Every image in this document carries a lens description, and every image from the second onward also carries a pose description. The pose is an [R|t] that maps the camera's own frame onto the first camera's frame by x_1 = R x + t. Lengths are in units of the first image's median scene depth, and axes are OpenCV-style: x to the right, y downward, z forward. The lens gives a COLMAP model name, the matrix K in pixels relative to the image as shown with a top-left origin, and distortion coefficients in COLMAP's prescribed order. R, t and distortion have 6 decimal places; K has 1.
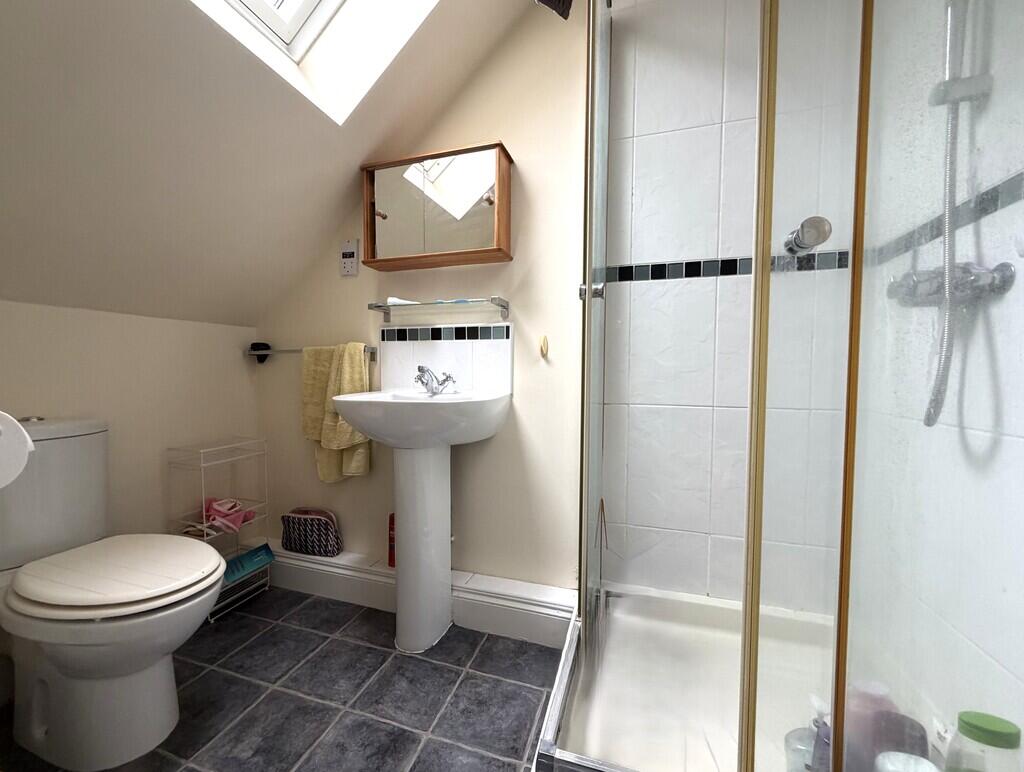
lens RADIAL K [[414.1, 0, 515.0], [0, 414.1, 385.0], [0, 0, 1]] dist [-0.000657, -0.000055]
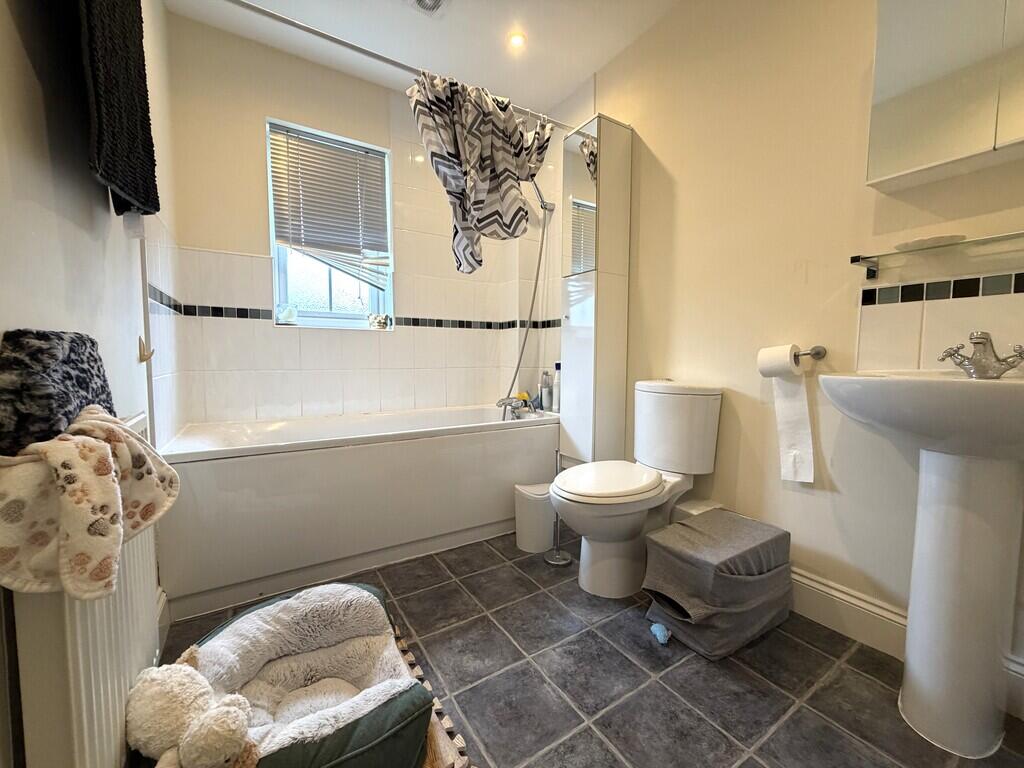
lens RADIAL K [[407.0, 0, 513.2], [0, 407.0, 381.9], [0, 0, 1]] dist [-0.000783, -0.000051]
pose [[-0.632640, 0.050551, -0.772795, 0.836297], [-0.030648, 0.995451, 0.090206, -0.029085], [0.773840, 0.080753, -0.628213, 1.334118]]
